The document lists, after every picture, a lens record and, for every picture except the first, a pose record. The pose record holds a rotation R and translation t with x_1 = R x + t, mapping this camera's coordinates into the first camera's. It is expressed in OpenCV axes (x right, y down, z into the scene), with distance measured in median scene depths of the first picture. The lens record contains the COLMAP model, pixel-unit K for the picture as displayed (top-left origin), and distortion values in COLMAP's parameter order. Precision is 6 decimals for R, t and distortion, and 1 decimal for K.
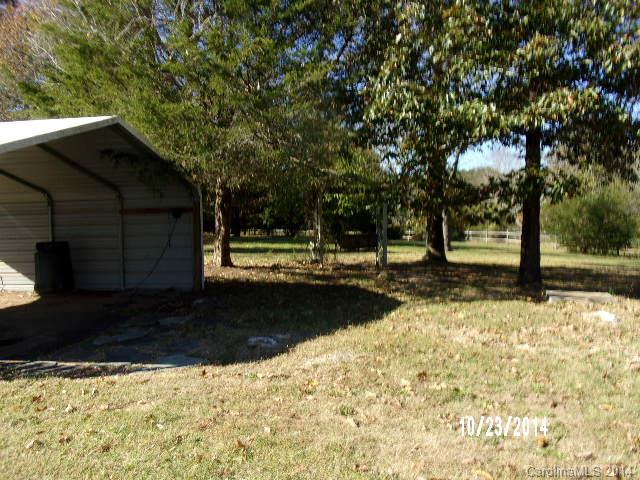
lens RADIAL K [[543.3, 0, 320.0], [0, 543.3, 240.0], [0, 0, 1]] dist [0.015256, -0.005110]
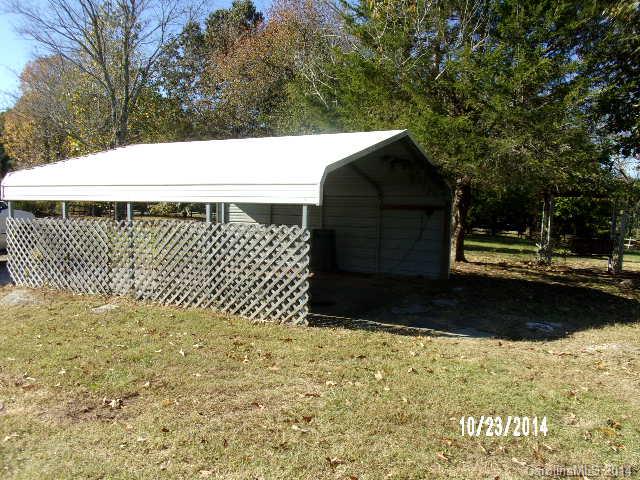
lens RADIAL K [[543.3, 0, 320.0], [0, 543.3, 240.0], [0, 0, 1]] dist [0.015256, -0.005110]
pose [[0.940113, 0.067323, -0.334148, -0.106020], [-0.064513, 0.997726, 0.019512, 0.005088], [0.334702, 0.003213, 0.942318, -0.163323]]
